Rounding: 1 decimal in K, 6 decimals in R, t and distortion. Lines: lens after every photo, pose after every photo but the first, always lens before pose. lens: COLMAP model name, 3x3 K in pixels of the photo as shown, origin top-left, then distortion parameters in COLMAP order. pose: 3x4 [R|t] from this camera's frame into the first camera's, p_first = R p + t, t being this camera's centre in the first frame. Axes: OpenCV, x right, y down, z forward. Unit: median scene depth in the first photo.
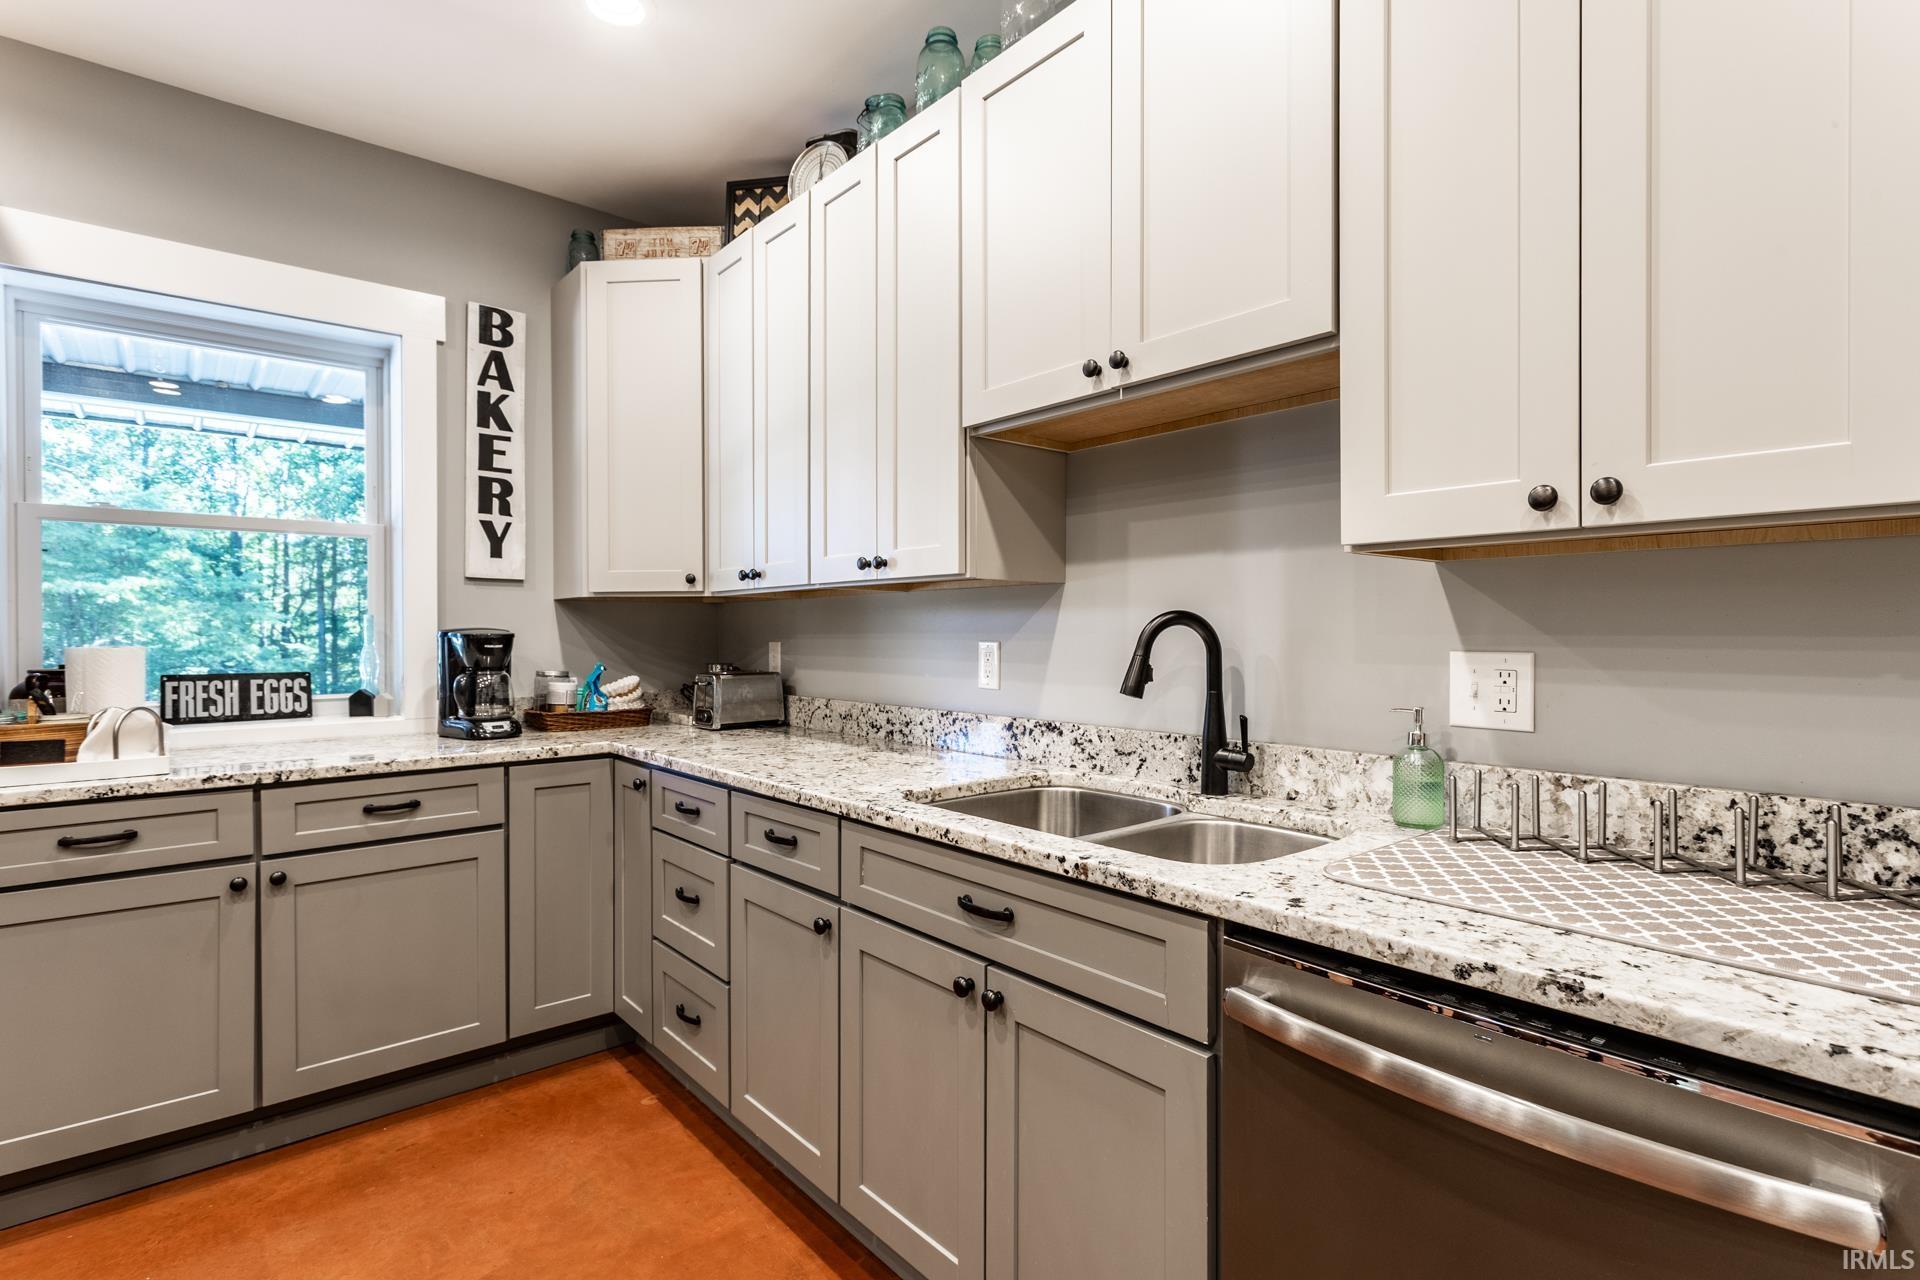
lens RADIAL K [[929.6, 0, 948.1], [0, 929.6, 638.2], [0, 0, 1]] dist [0.004684, 0.002175]
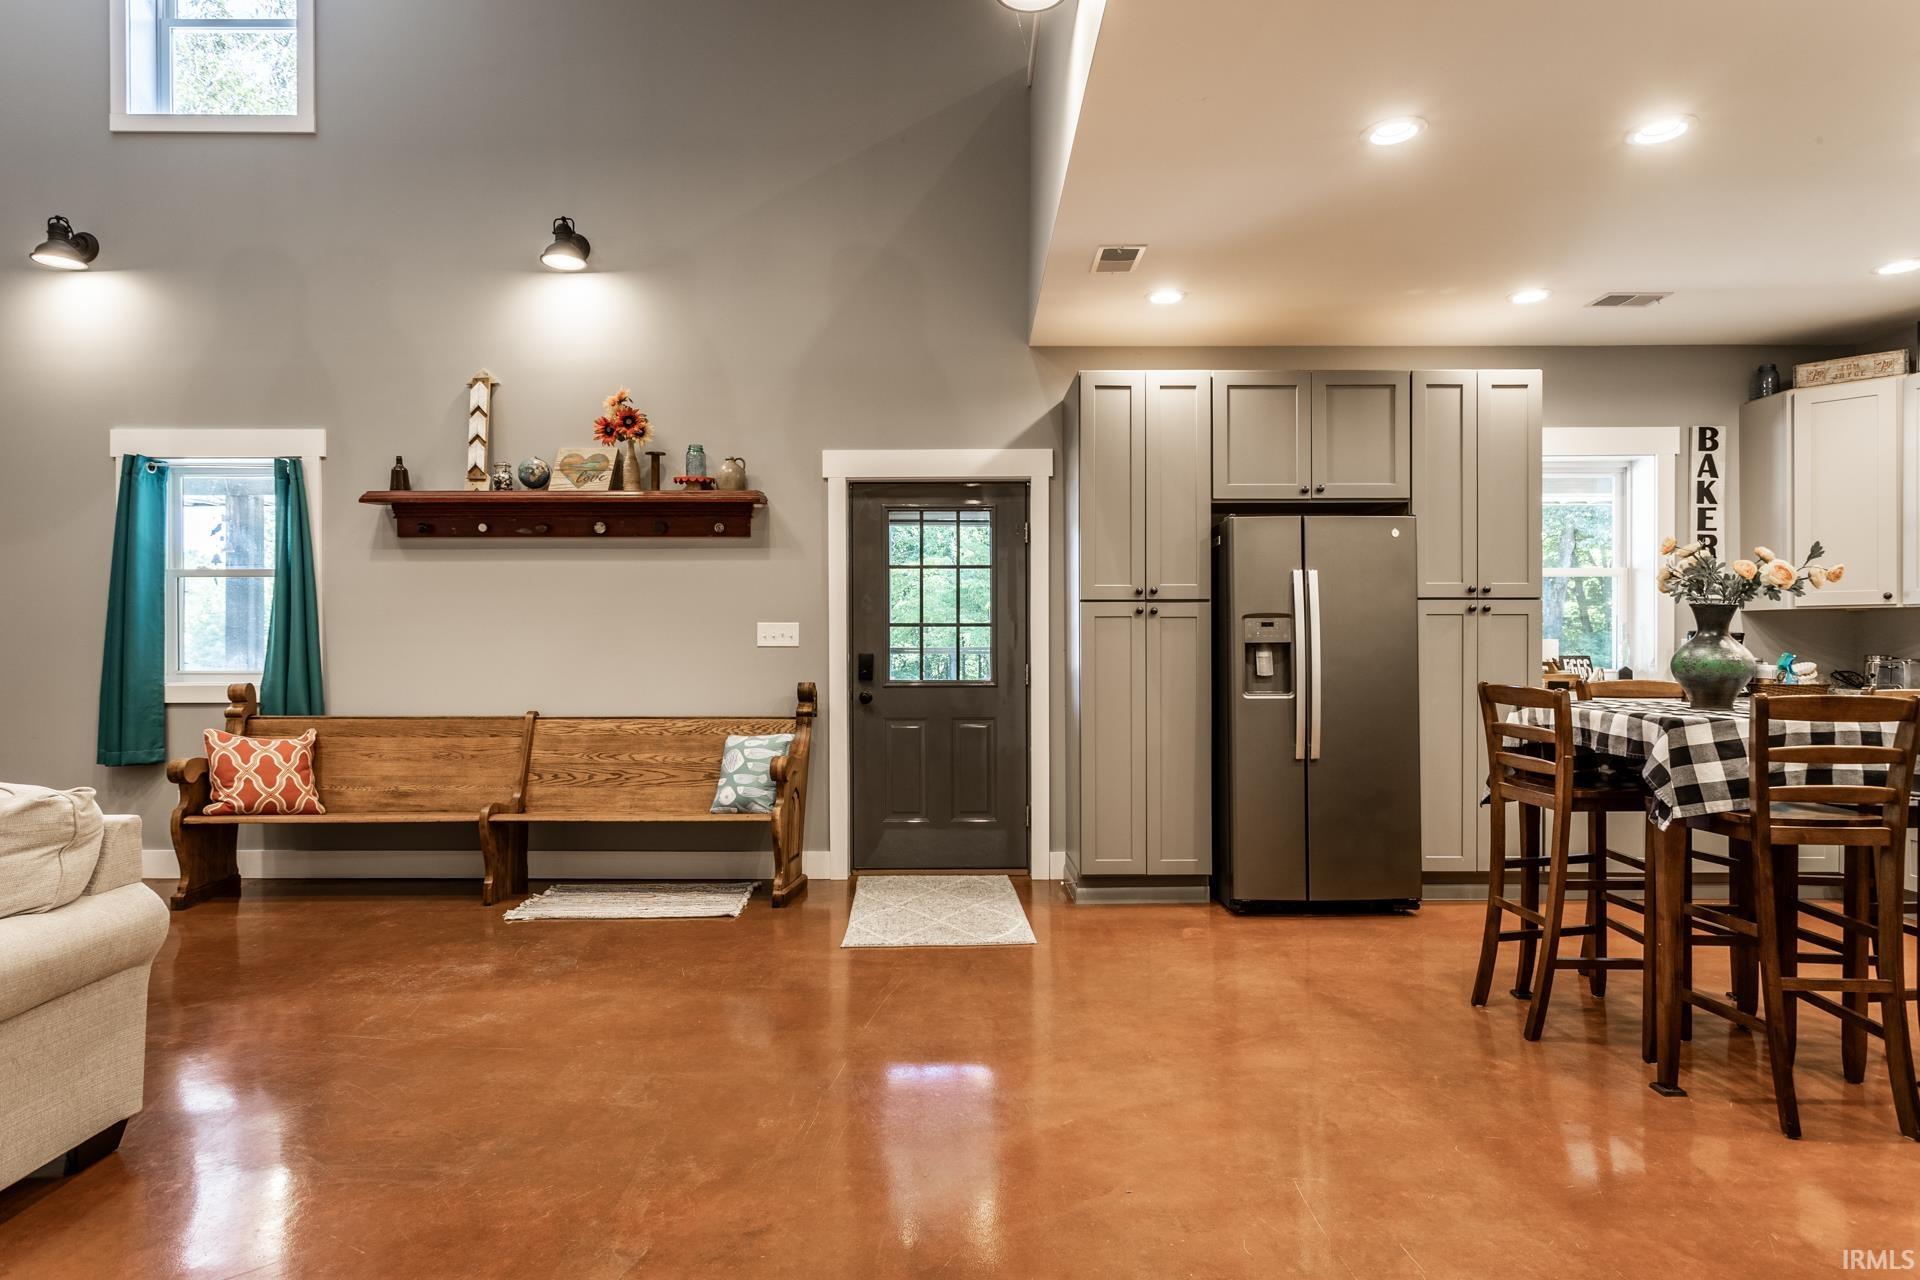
lens RADIAL K [[1026.0, 0, 970.7], [0, 1026.0, 640.4], [0, 0, 1]] dist [-0.008444, 0.007035]
pose [[0.765445, 0.002524, -0.643496, -0.439359], [-0.006665, 0.999970, -0.004006, 0.029083], [0.643467, 0.007355, 0.765439, -1.512405]]
